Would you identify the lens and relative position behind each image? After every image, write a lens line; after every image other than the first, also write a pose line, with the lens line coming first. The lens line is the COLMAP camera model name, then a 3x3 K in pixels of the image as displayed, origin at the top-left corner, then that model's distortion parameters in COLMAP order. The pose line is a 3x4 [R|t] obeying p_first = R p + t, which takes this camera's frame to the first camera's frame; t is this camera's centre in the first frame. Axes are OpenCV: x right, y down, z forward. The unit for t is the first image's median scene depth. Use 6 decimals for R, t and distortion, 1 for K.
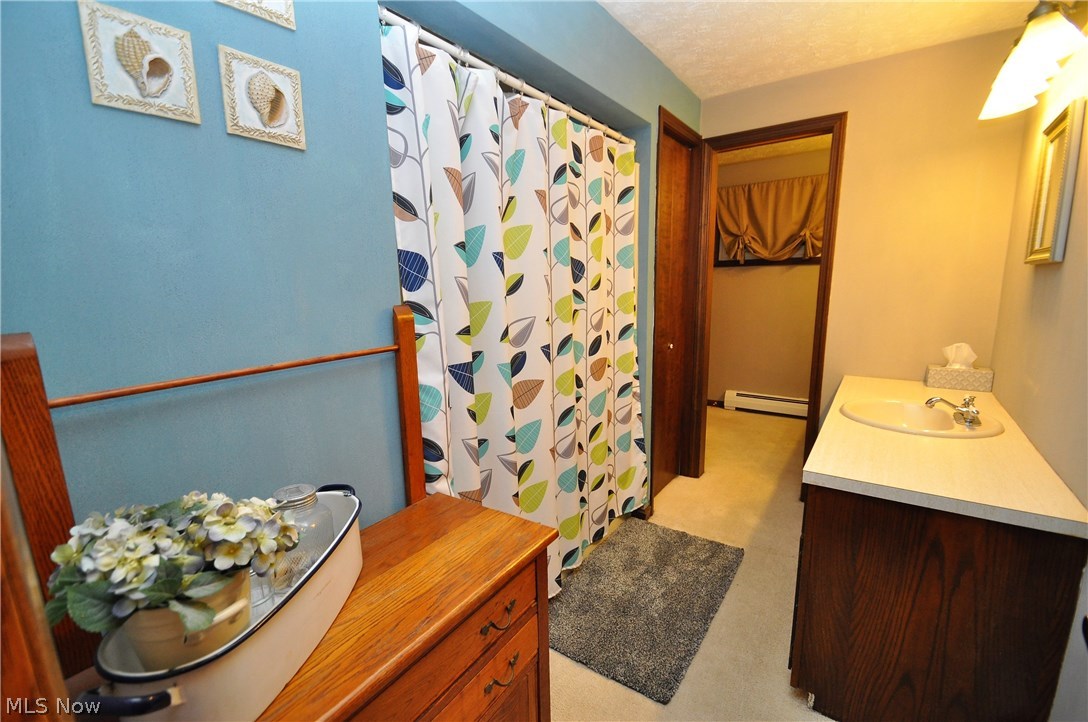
lens RADIAL K [[472.2, 0, 540.3], [0, 472.2, 363.2], [0, 0, 1]] dist [0.008945, -0.010519]
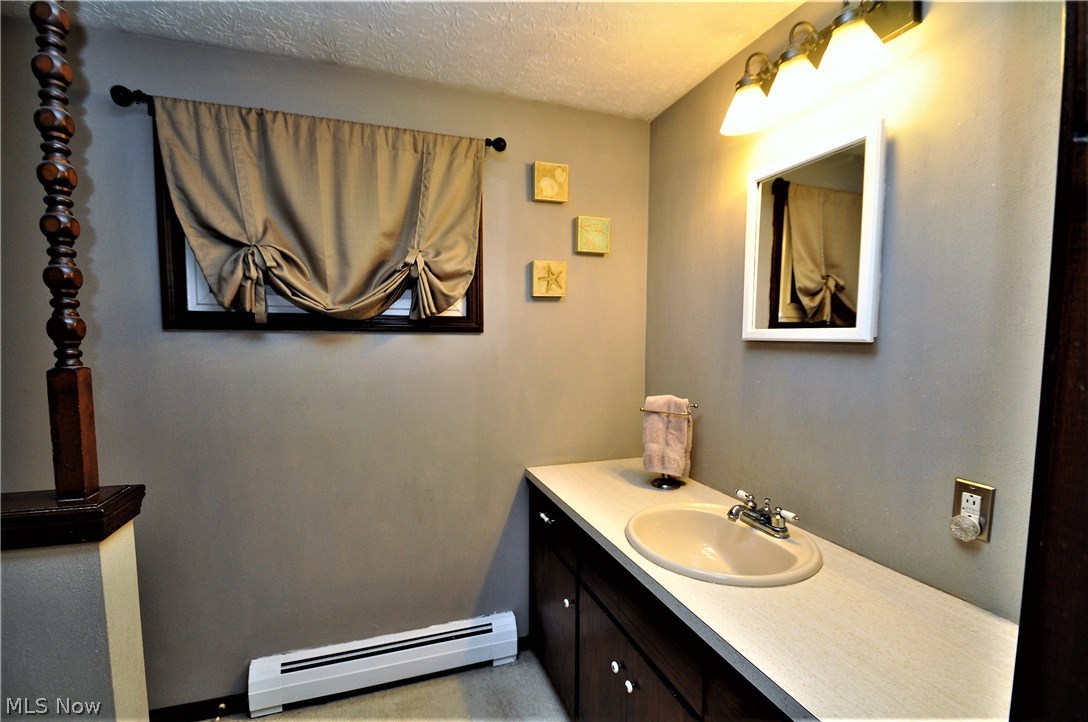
lens RADIAL K [[472.2, 0, 539.0], [0, 472.2, 384.6], [0, 0, 1]] dist [0.008945, -0.010519]
pose [[0.591503, -0.049145, 0.804803, 0.265283], [0.122634, 0.992012, -0.029555, -0.130414], [-0.796922, 0.116179, 0.592805, 0.637958]]
